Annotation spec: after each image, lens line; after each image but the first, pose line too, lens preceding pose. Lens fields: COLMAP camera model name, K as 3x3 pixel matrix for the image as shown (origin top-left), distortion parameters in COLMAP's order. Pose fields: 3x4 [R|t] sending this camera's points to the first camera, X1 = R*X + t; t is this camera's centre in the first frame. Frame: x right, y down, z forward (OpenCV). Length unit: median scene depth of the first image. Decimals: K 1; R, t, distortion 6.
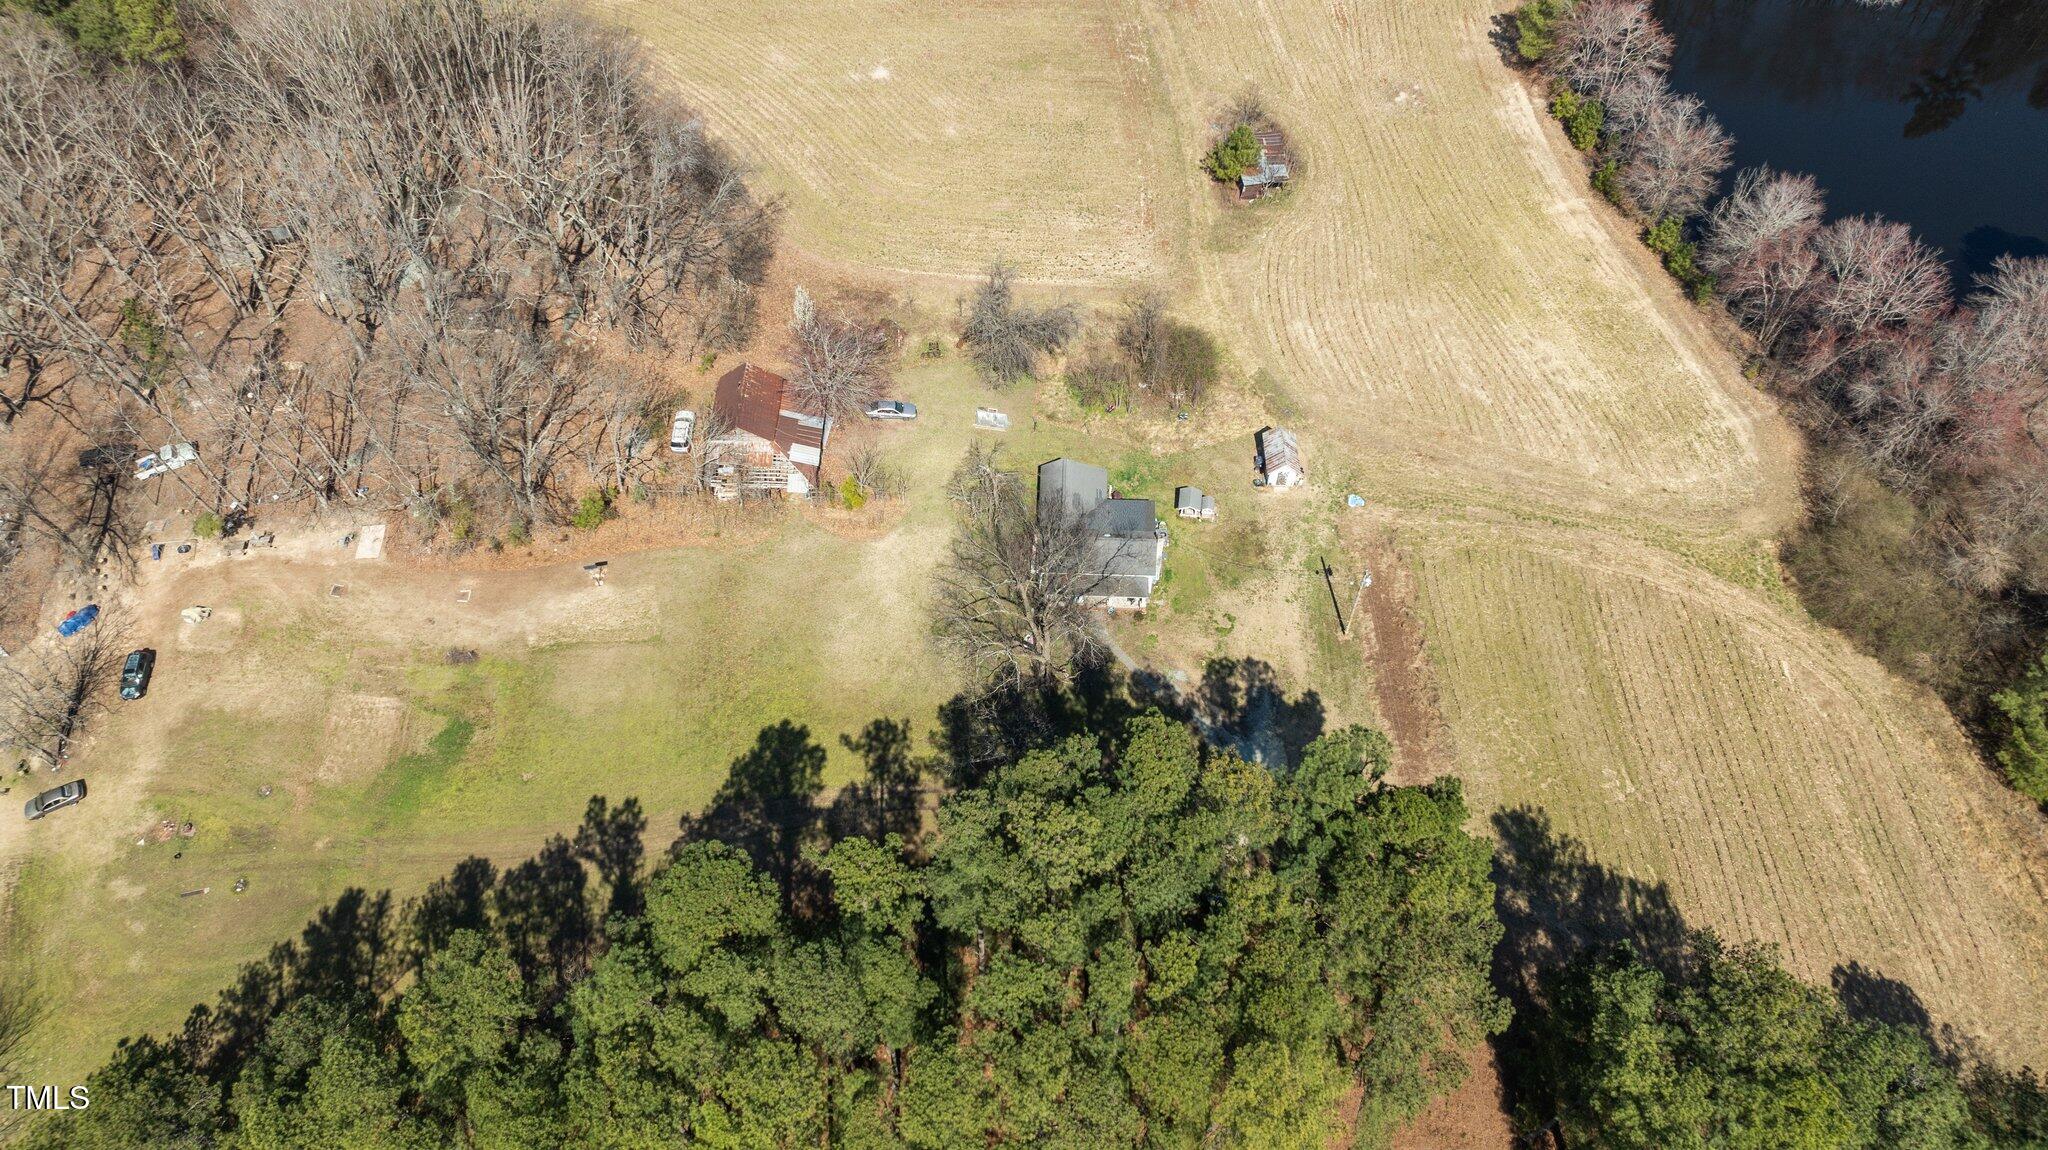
lens RADIAL K [[1445.6, 0, 1021.5], [0, 1445.6, 574.5], [0, 0, 1]] dist [-0.009744, -0.007216]
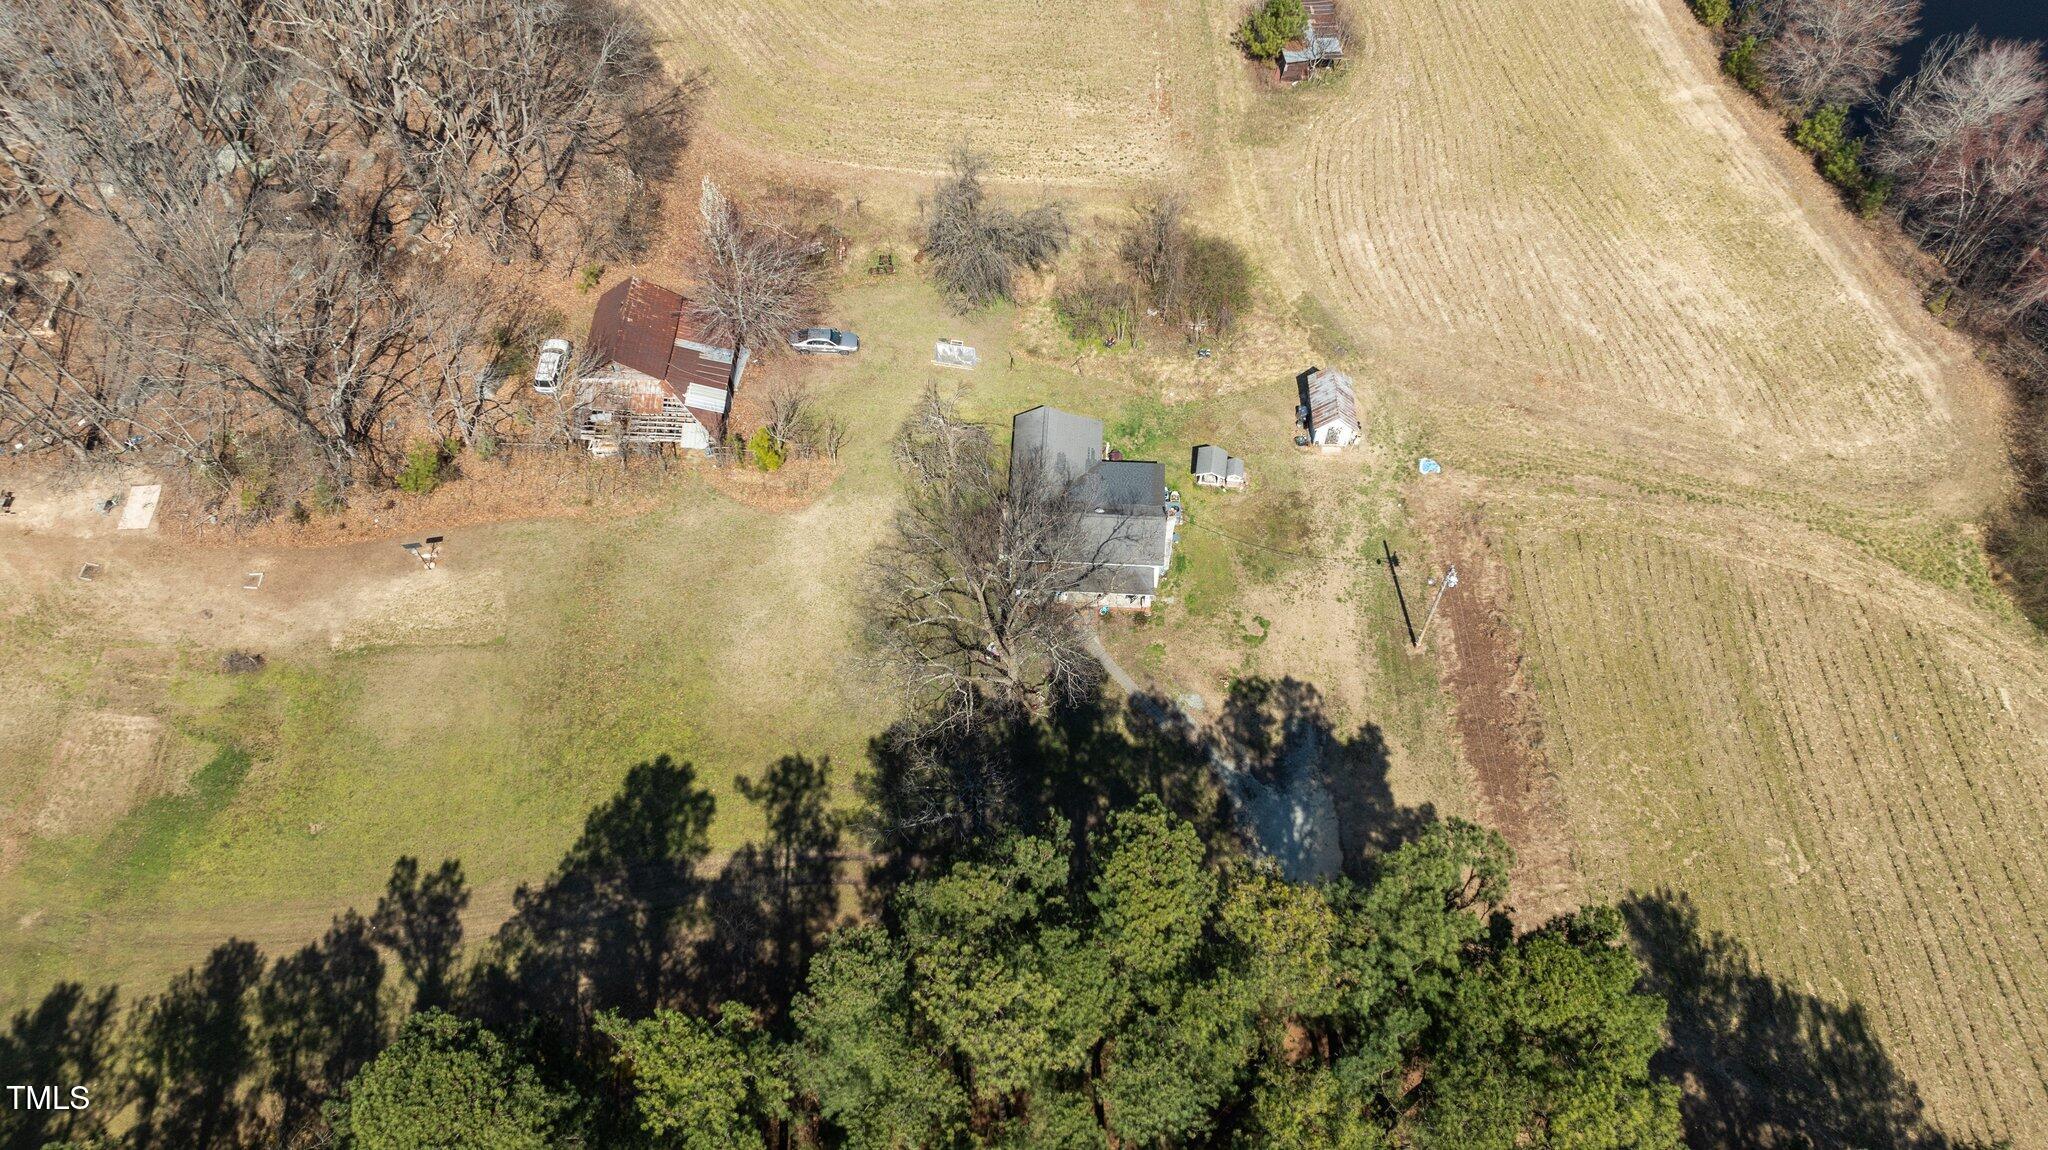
lens RADIAL K [[1455.3, 0, 1023.5], [0, 1455.3, 577.8], [0, 0, 1]] dist [-0.019552, 0.020759]
pose [[0.999871, 0.011474, -0.011253, 0.027419], [-0.011011, 0.999124, 0.040376, -0.021457], [0.011706, -0.040247, 0.999121, 0.235940]]
